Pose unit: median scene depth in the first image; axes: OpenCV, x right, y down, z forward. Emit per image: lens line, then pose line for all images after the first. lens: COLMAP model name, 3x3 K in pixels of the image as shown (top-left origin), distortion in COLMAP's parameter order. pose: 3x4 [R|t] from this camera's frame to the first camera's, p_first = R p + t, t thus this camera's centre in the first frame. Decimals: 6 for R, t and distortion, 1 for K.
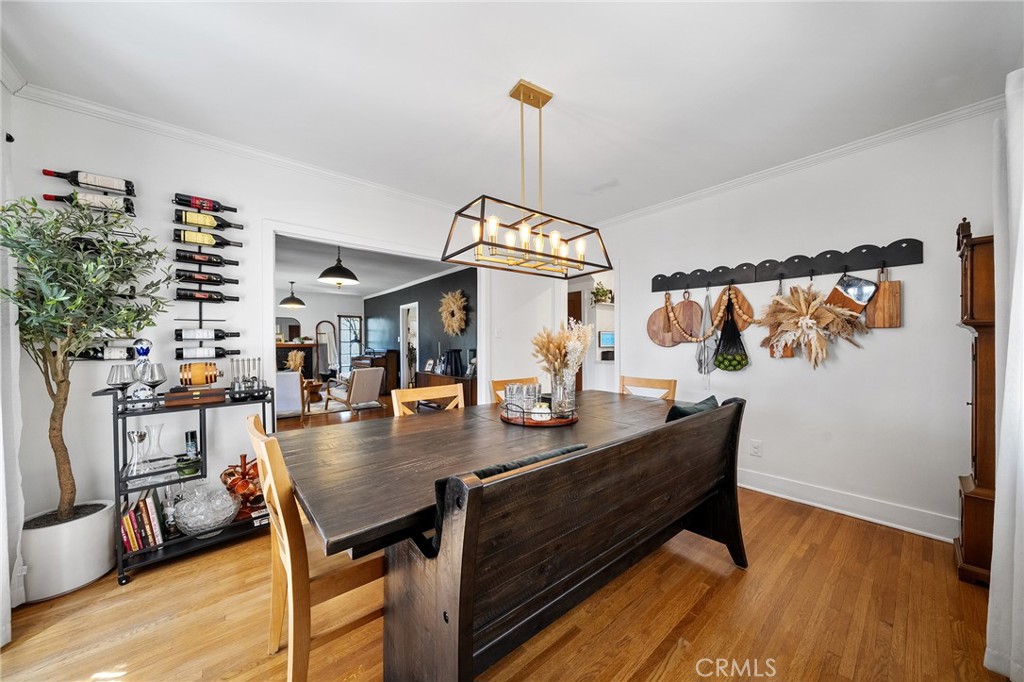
lens RADIAL K [[354.0, 0, 511.1], [0, 354.0, 342.5], [0, 0, 1]] dist [0.000602, -0.000020]
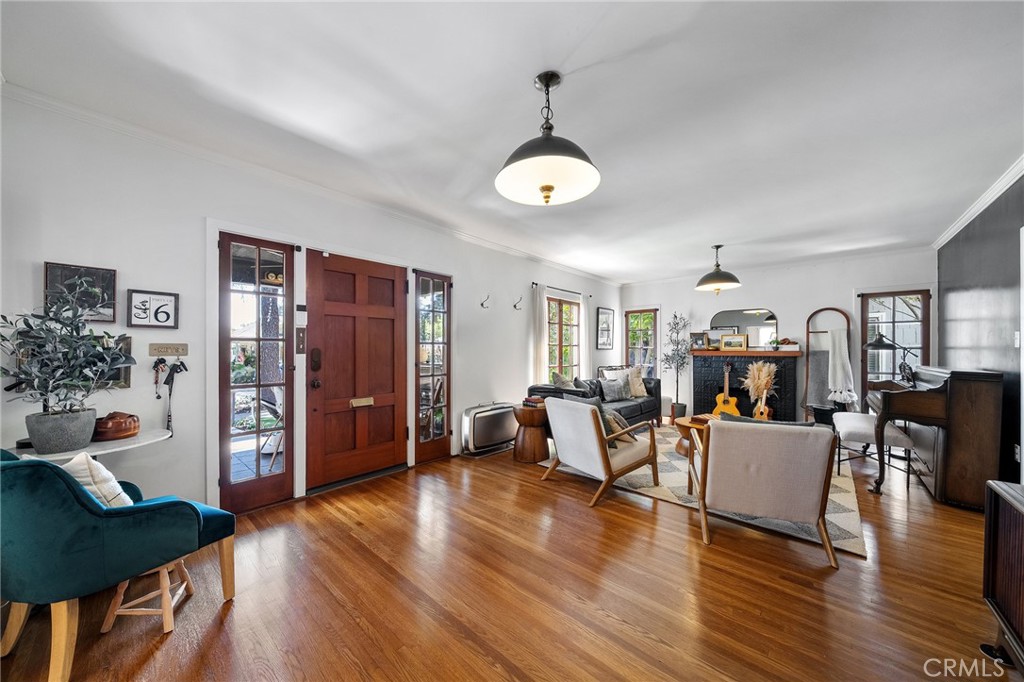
lens RADIAL K [[354.0, 0, 510.2], [0, 354.0, 347.1], [0, 0, 1]] dist [0.000602, -0.000020]
pose [[0.143006, 0.000645, -0.989722, -0.066411], [-0.007243, 0.999974, -0.000395, 0.001110], [0.989695, 0.007225, 0.143007, 0.461144]]
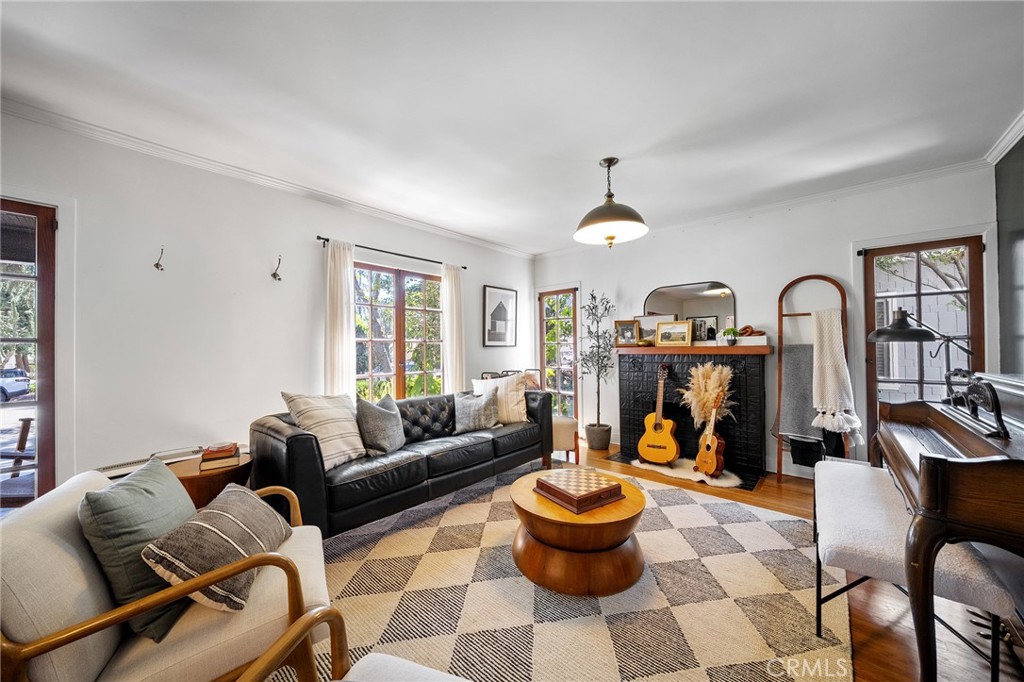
lens RADIAL K [[366.2, 0, 512.9], [0, 366.2, 341.4], [0, 0, 1]] dist [0.002617, 0.000204]
pose [[0.155935, -0.010199, -0.987715, -0.236134], [0.005533, 0.999940, -0.009452, 0.001551], [0.987752, -0.003991, 0.155982, 0.688080]]
